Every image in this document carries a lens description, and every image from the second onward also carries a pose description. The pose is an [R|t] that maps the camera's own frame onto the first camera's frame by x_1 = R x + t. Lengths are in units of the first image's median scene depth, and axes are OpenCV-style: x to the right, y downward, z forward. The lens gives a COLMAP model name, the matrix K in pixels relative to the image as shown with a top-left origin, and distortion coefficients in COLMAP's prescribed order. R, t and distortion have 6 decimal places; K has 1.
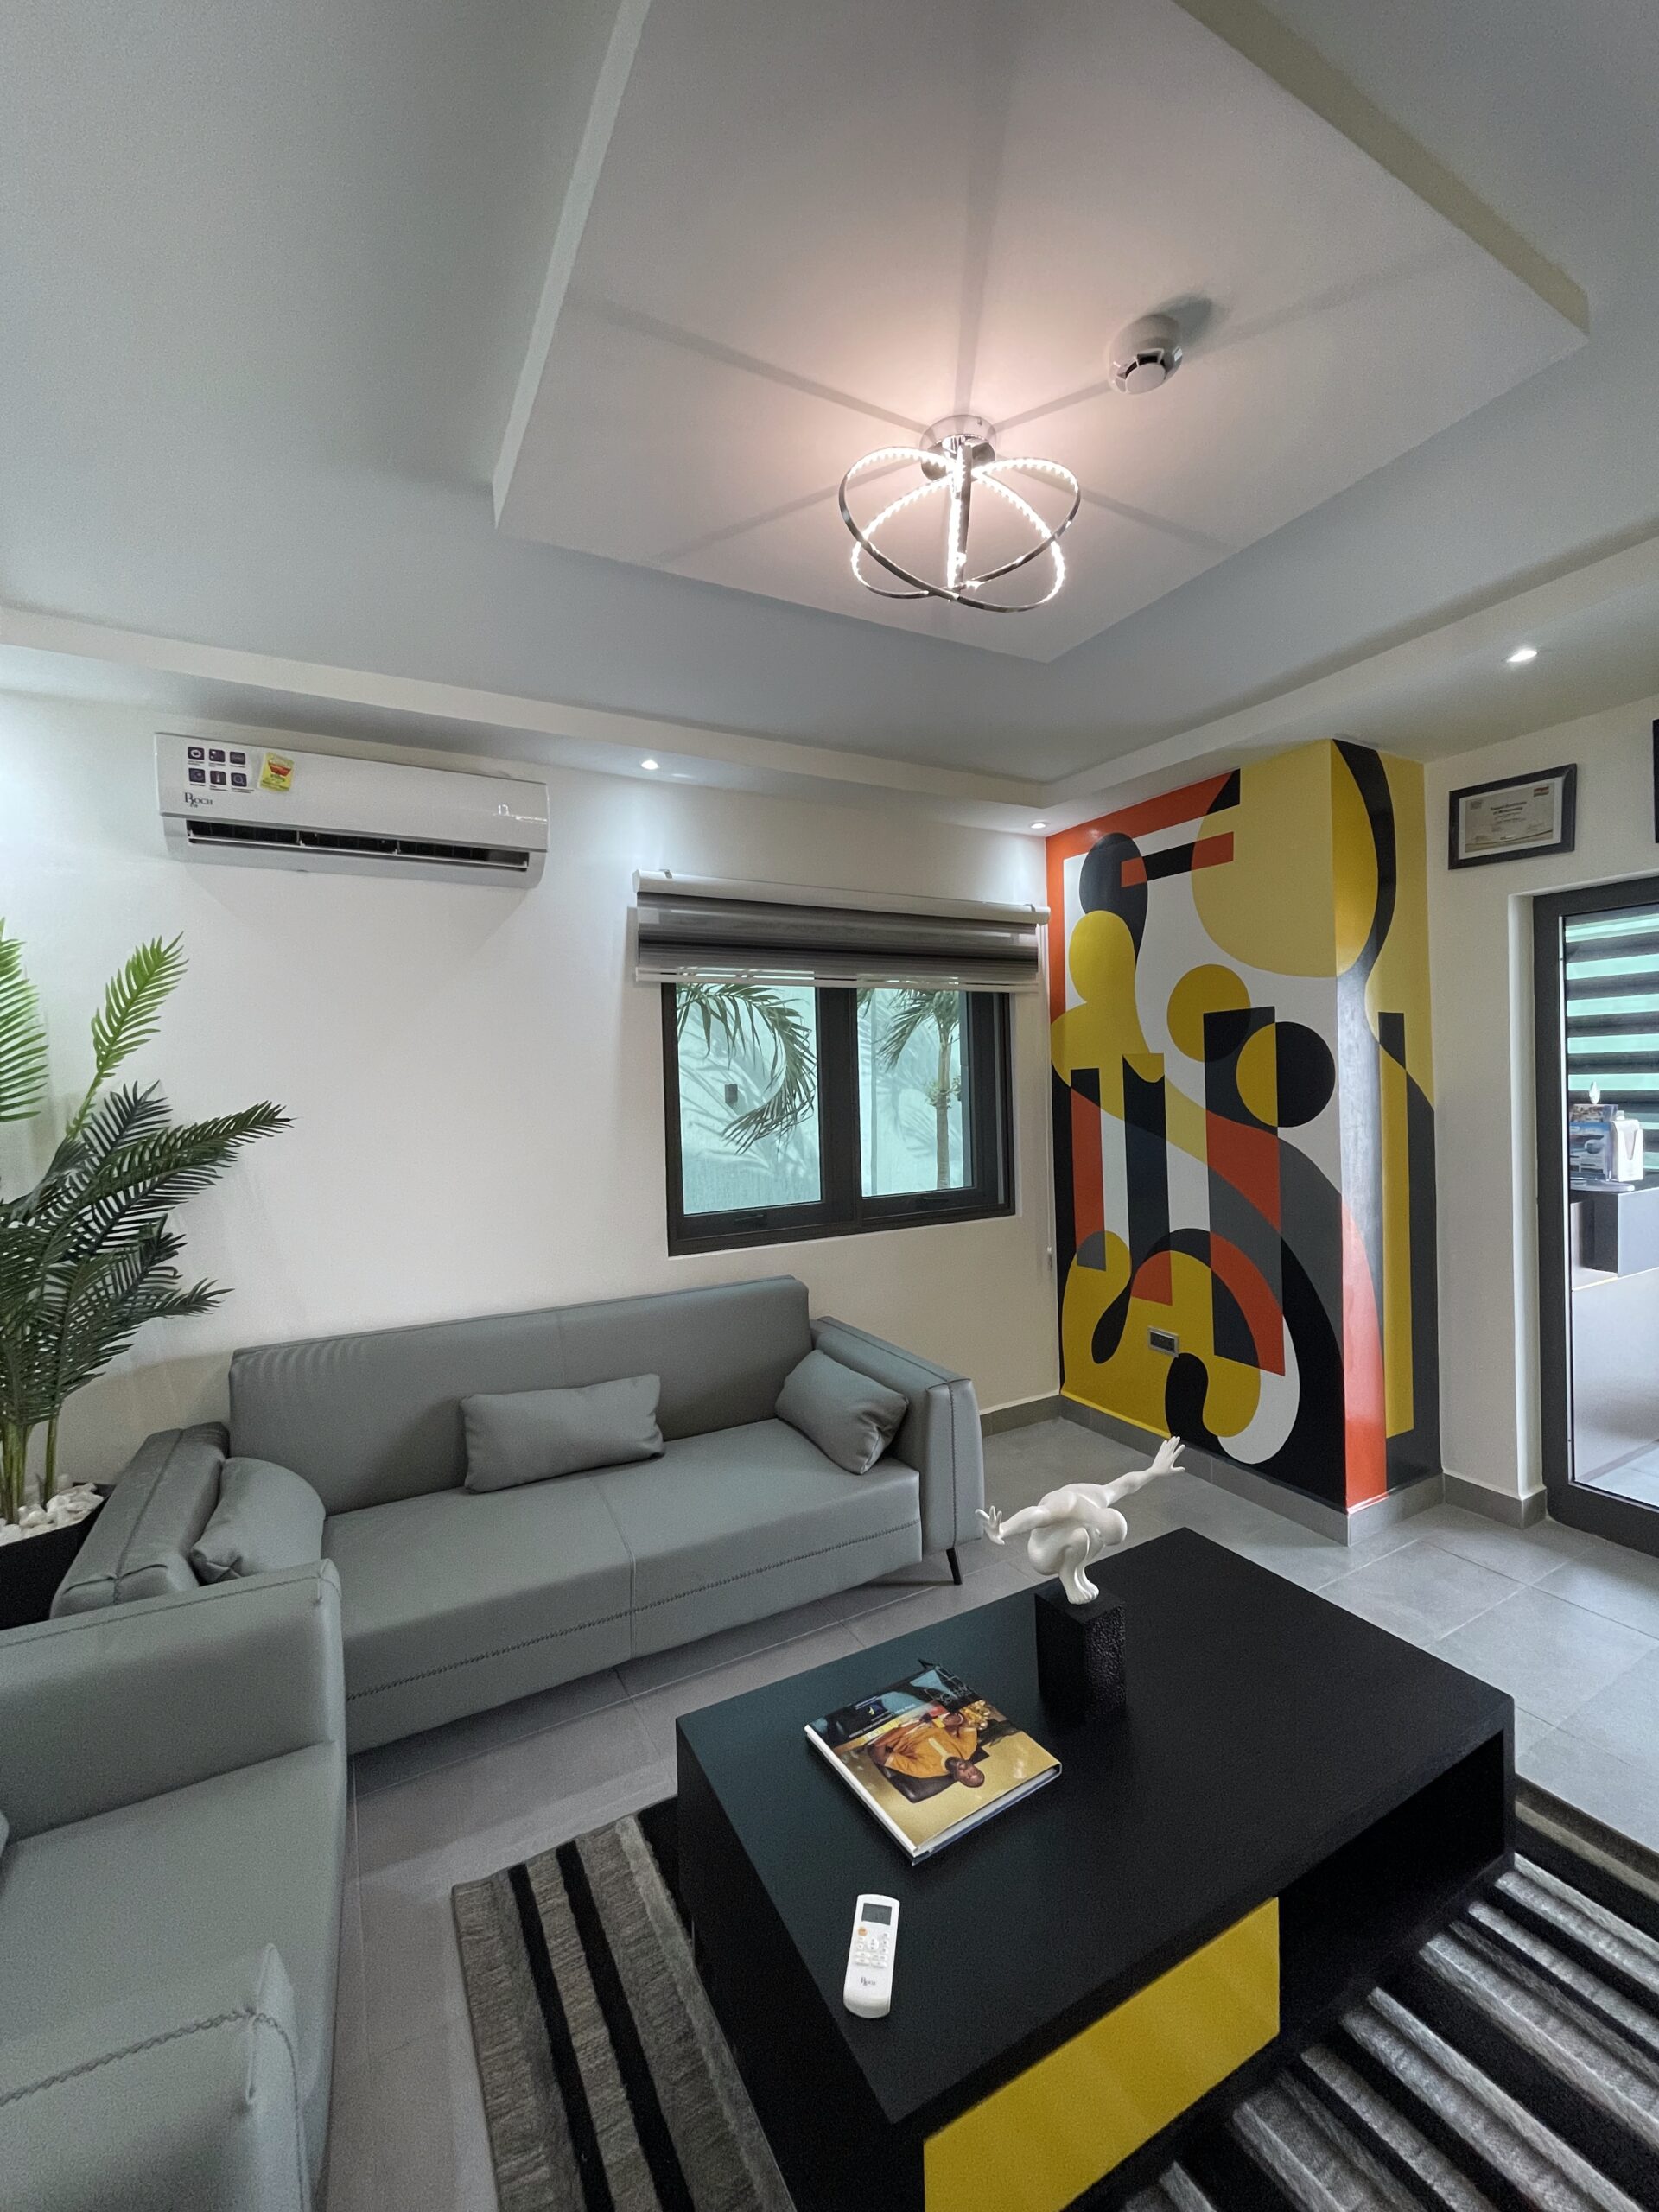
lens RADIAL K [[896.9, 0, 831.4], [0, 896.9, 1099.7], [0, 0, 1]] dist [-0.002885, 0.001157]
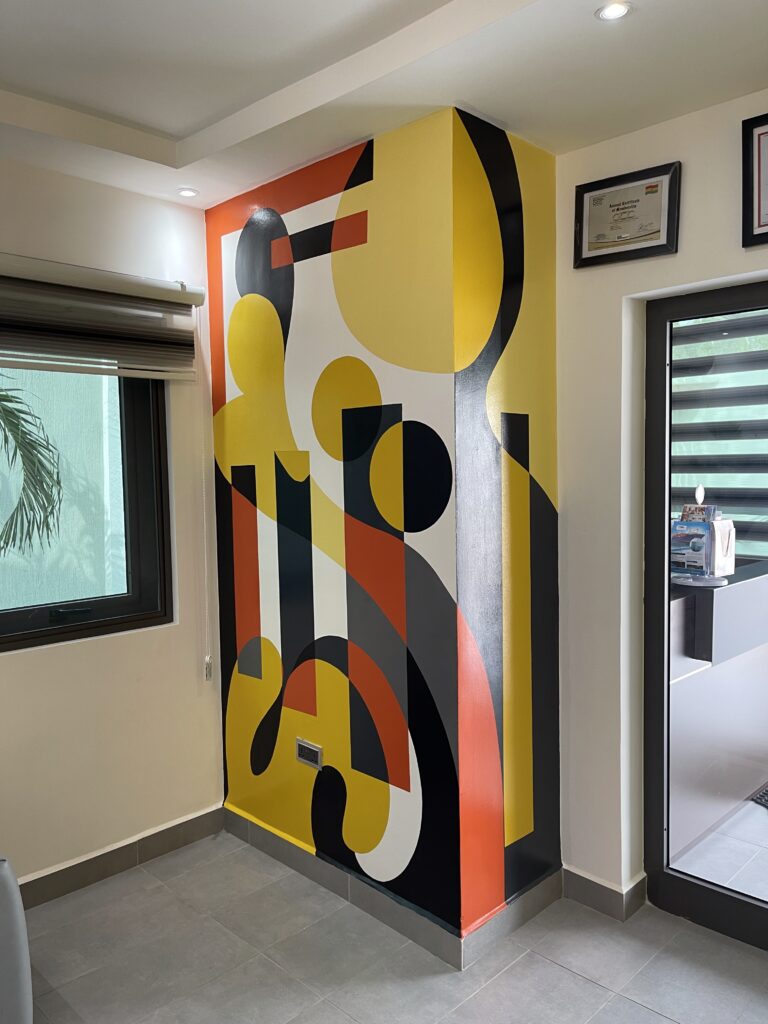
lens RADIAL K [[777.0, 0, 380.5], [0, 777.0, 518.4], [0, 0, 1]] dist [0.055989, -0.060028]
pose [[0.962106, -0.008025, 0.272557, 0.235891], [-0.004851, 0.998905, 0.046535, -0.020638], [-0.272632, -0.046094, 0.961013, 0.208336]]
